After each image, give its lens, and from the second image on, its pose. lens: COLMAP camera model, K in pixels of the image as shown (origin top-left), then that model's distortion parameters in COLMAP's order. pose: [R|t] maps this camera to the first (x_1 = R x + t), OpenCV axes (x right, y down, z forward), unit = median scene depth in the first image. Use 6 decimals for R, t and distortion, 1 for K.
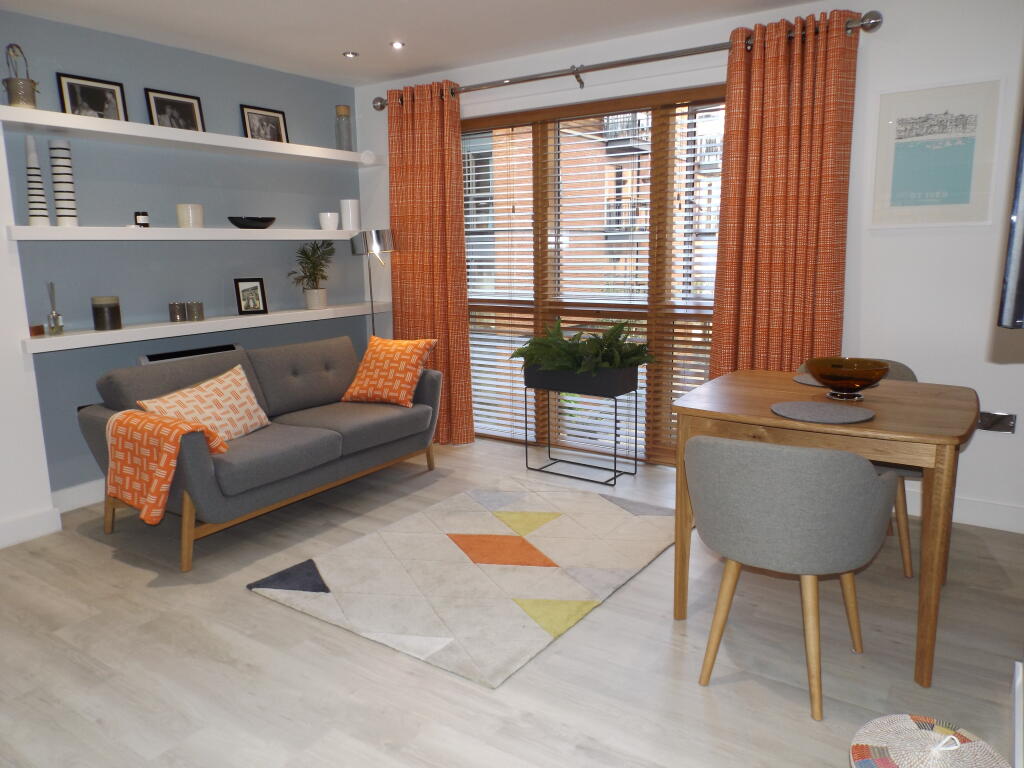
lens RADIAL K [[738.4, 0, 511.6], [0, 738.4, 386.4], [0, 0, 1]] dist [-0.003627, -0.006976]
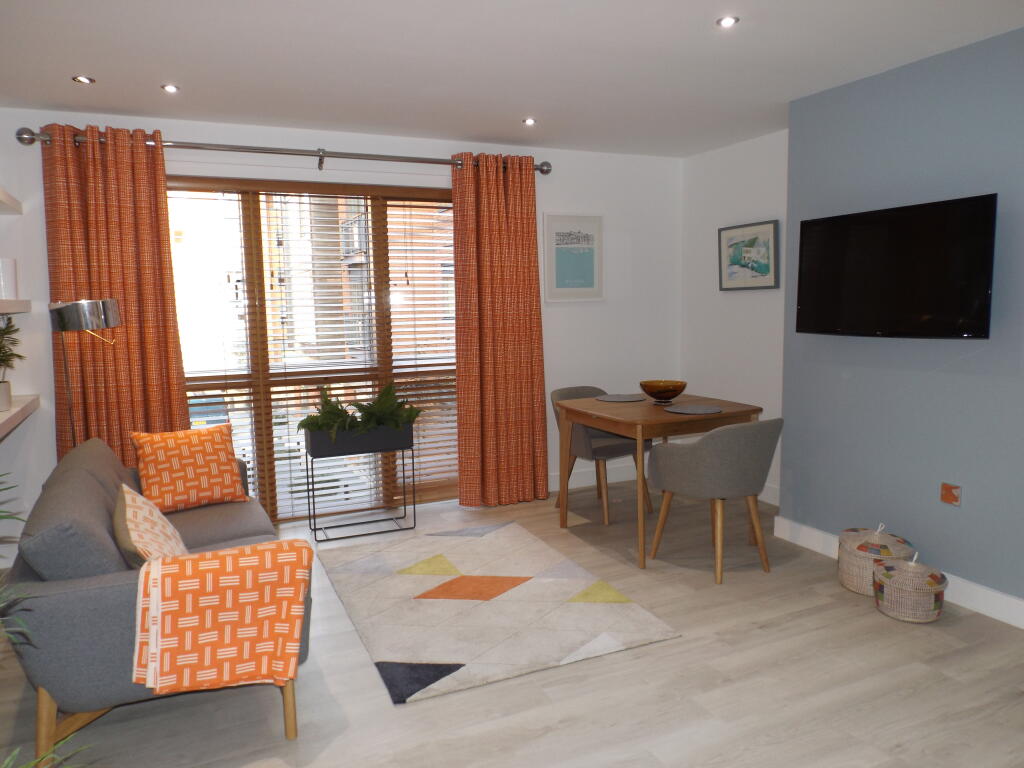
lens RADIAL K [[738.4, 0, 509.1], [0, 738.4, 382.5], [0, 0, 1]] dist [-0.003627, -0.006976]
pose [[0.513546, -0.089431, 0.853389, -0.792871], [0.167456, 0.985876, 0.002545, -0.067137], [-0.841563, 0.141598, 0.521269, 0.294307]]
